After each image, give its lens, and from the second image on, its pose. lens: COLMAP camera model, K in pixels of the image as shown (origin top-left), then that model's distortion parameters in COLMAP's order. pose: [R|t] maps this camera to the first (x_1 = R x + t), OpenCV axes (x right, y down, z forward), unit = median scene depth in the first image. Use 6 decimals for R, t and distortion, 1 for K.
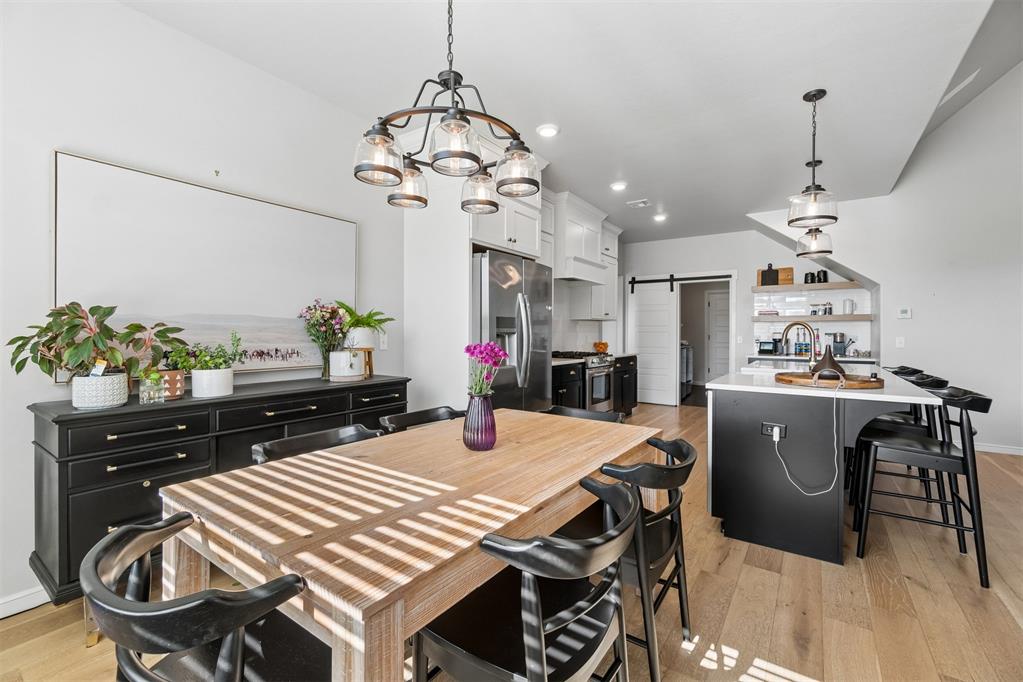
lens RADIAL K [[437.8, 0, 510.8], [0, 437.8, 340.1], [0, 0, 1]] dist [-0.003325, -0.000258]
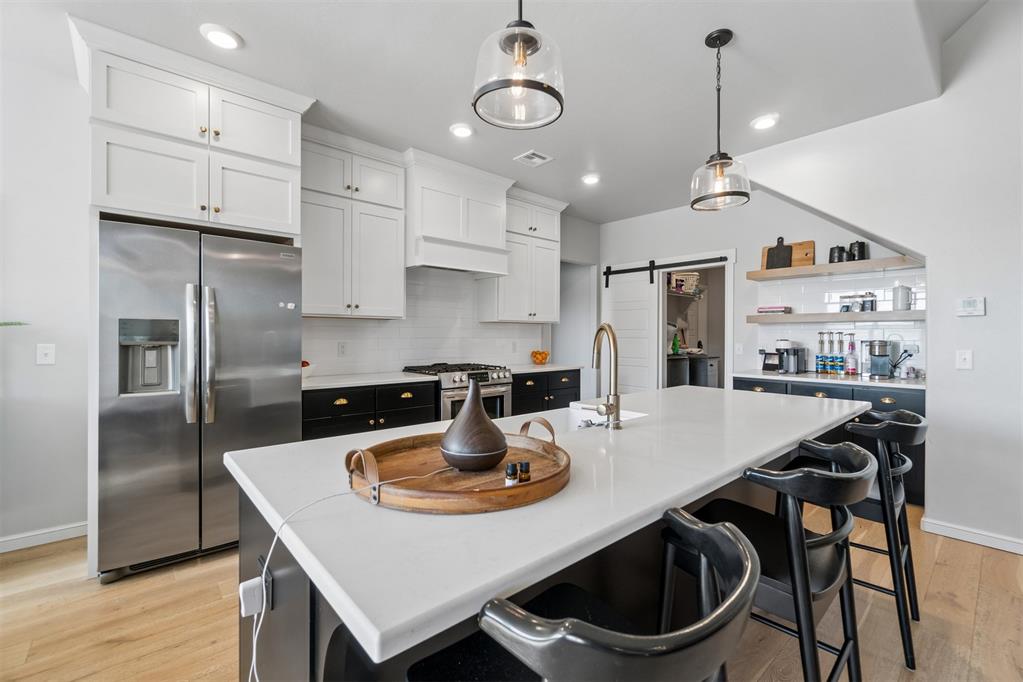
lens RADIAL K [[437.8, 0, 511.7], [0, 437.8, 338.0], [0, 0, 1]] dist [-0.003325, -0.000258]
pose [[0.971135, 0.001502, -0.238526, 0.356827], [-0.004282, 0.999929, -0.011136, -0.009806], [0.238493, 0.011836, 0.971072, 0.250653]]
